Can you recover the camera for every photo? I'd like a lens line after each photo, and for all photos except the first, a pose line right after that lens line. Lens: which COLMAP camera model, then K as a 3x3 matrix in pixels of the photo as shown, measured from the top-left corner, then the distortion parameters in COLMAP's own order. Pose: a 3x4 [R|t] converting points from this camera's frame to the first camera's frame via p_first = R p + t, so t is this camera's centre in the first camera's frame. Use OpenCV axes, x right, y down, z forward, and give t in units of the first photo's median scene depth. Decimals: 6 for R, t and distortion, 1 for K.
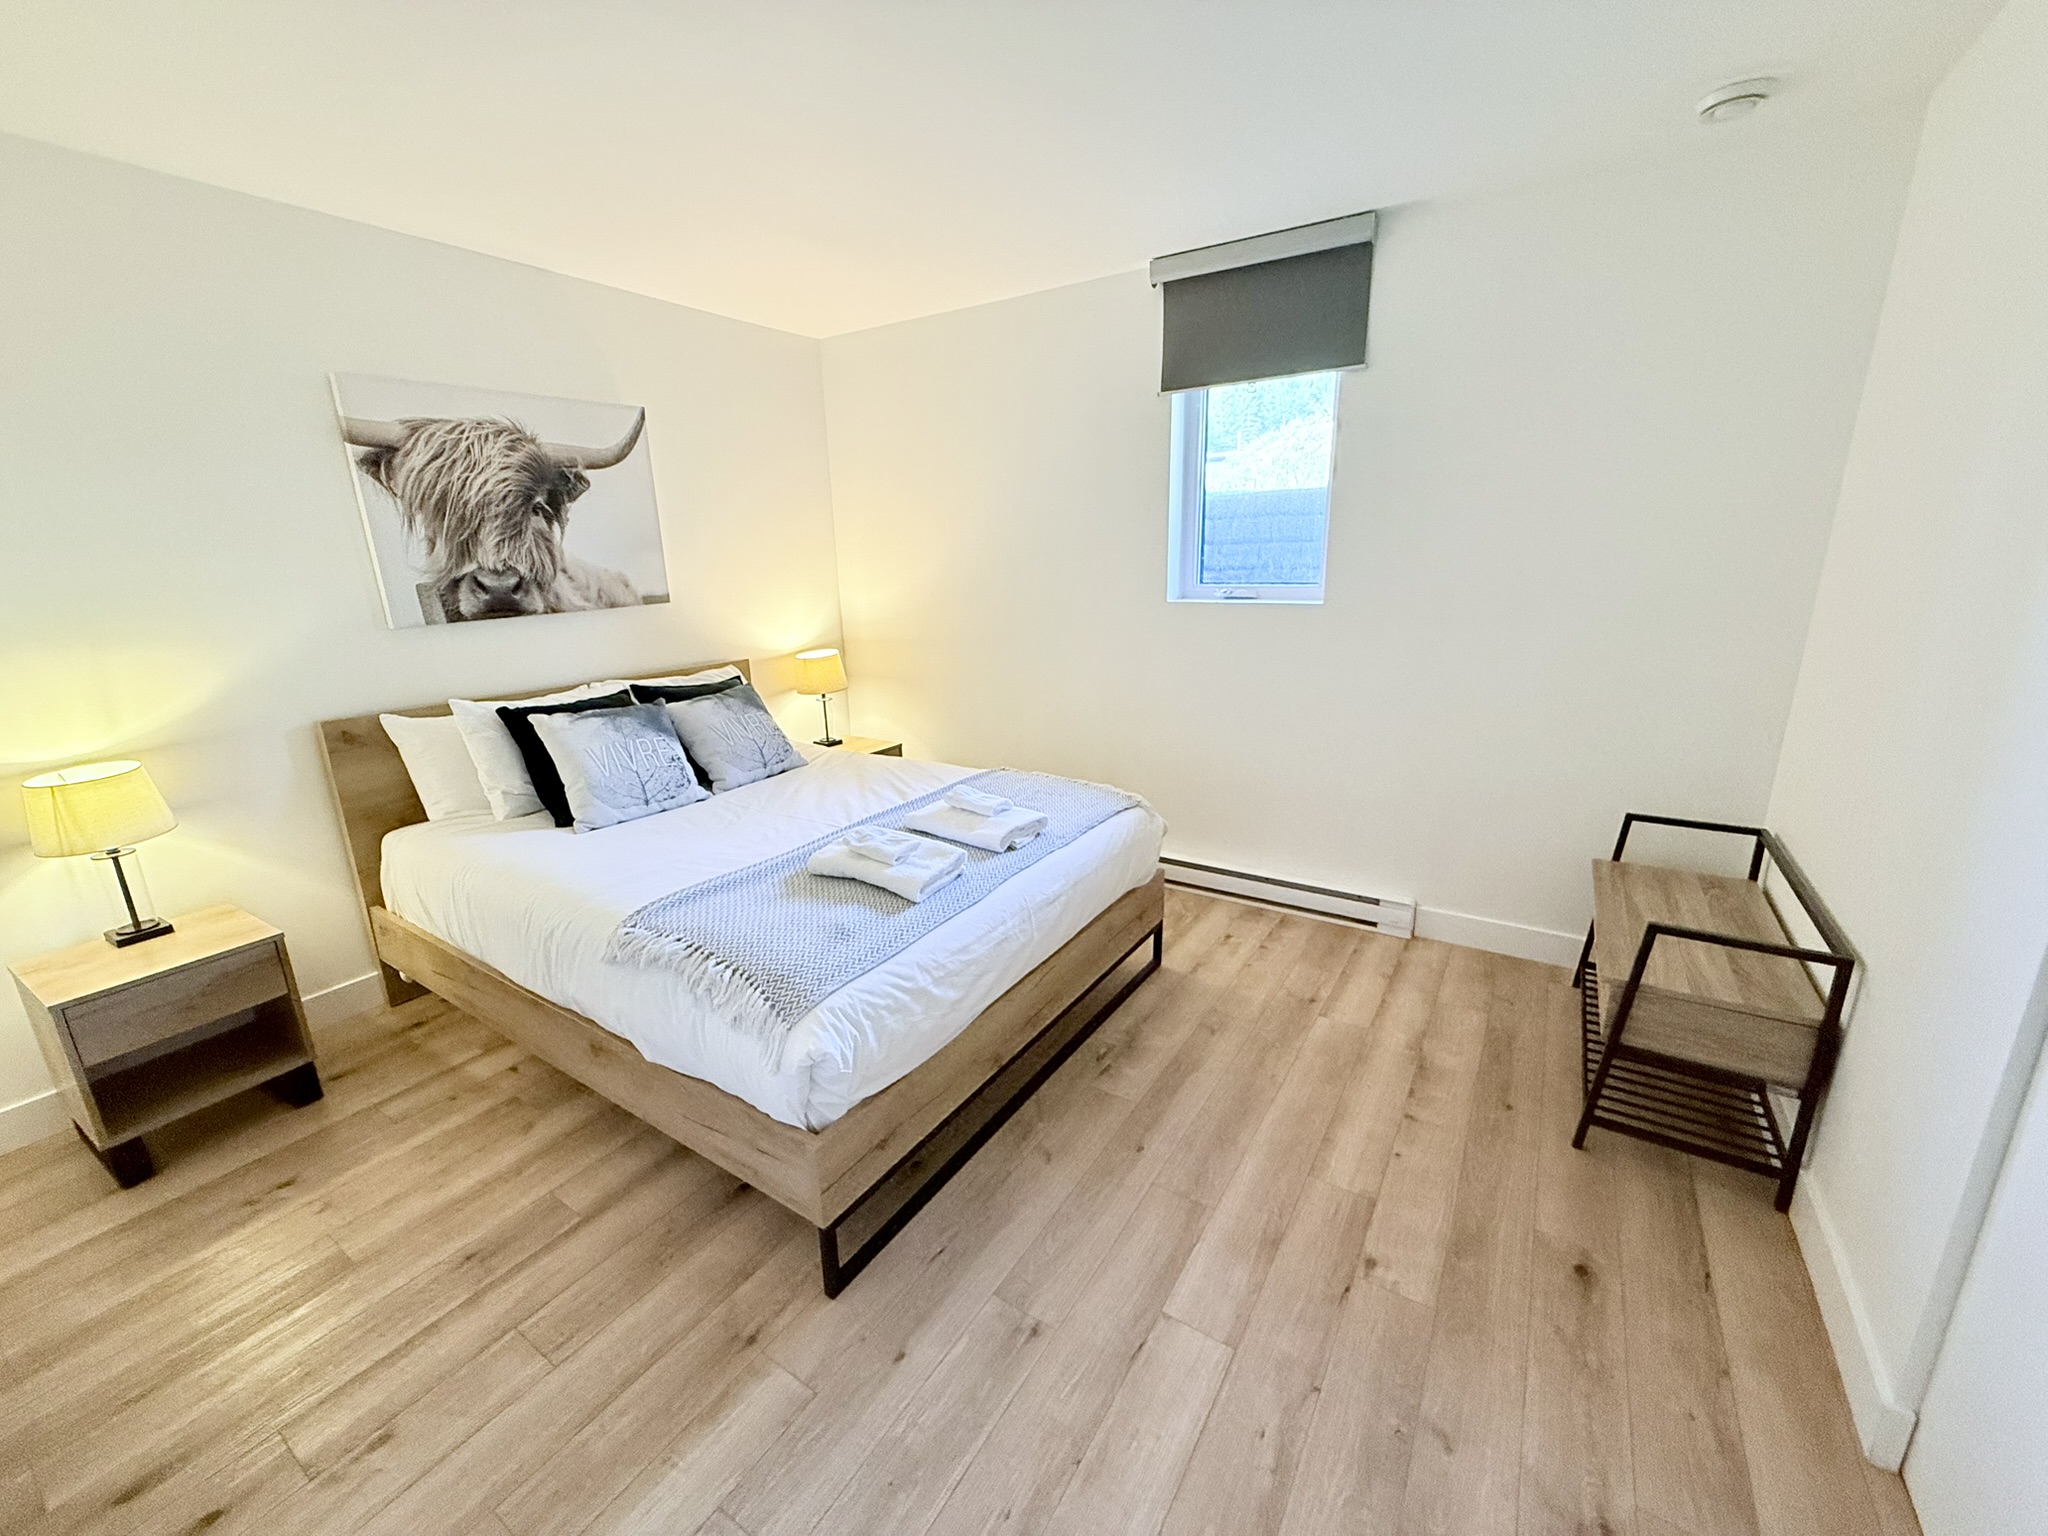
lens RADIAL K [[822.1, 0, 1024.9], [0, 822.1, 769.3], [0, 0, 1]] dist [0.000666, 0.000275]
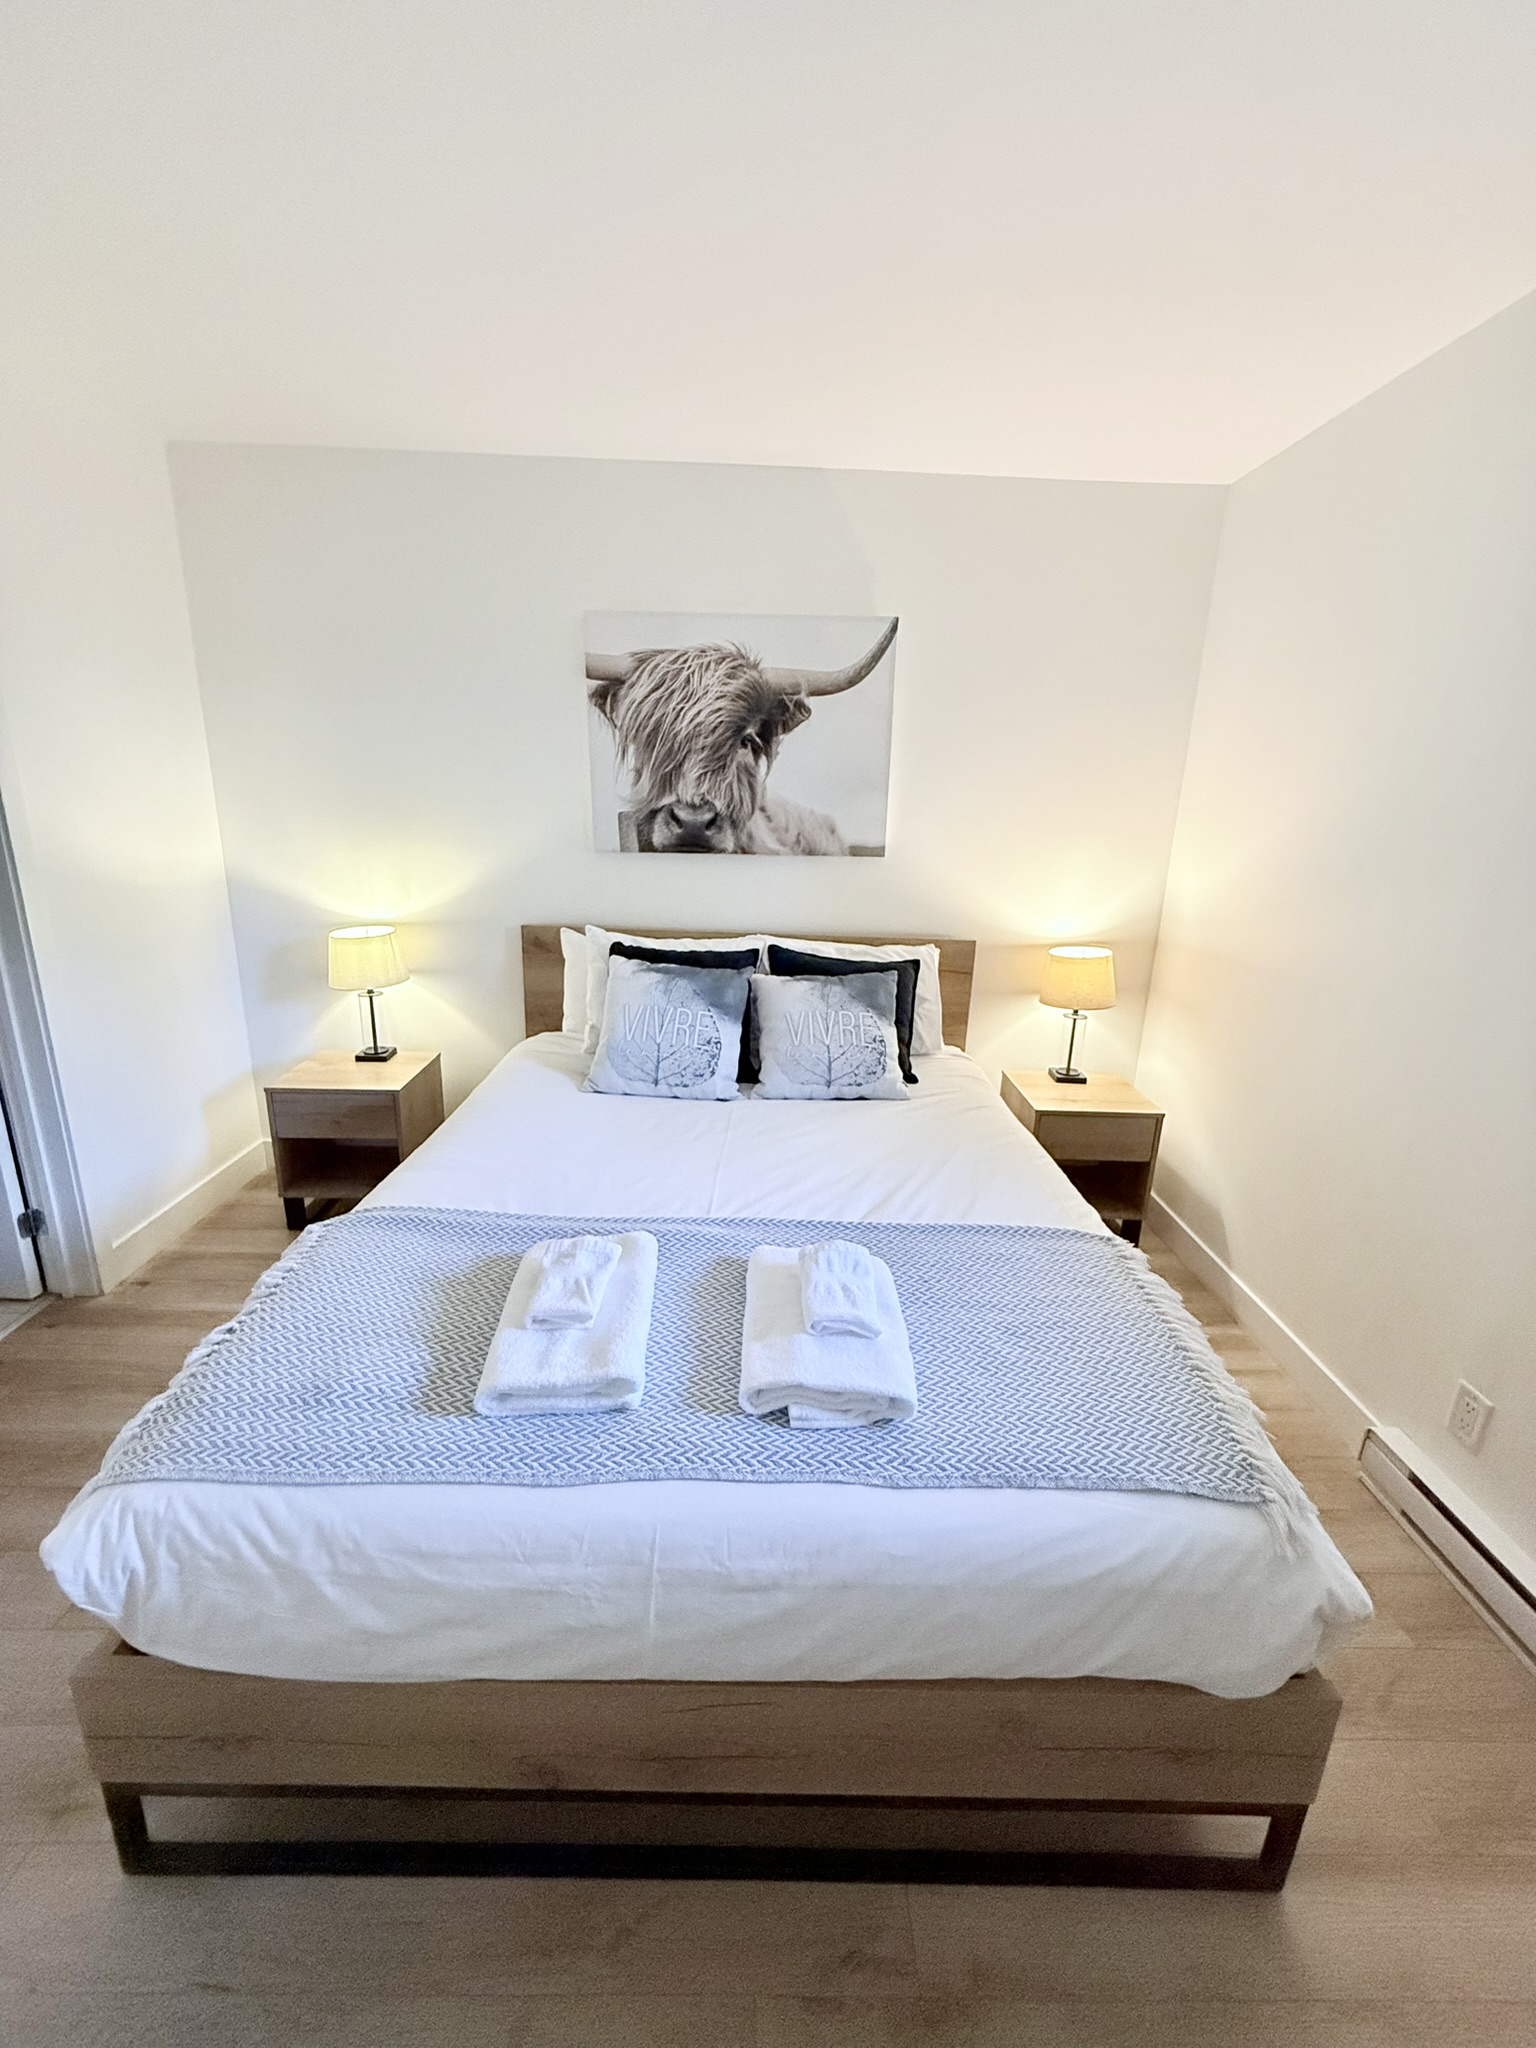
lens RADIAL K [[822.1, 0, 768.8], [0, 822.1, 1016.3], [0, 0, 1]] dist [0.000666, 0.000275]
pose [[0.548359, 0.259638, -0.794915, 0.246183], [-0.262863, 0.955913, 0.130892, -0.155999], [0.793855, 0.137178, 0.592433, 0.540875]]
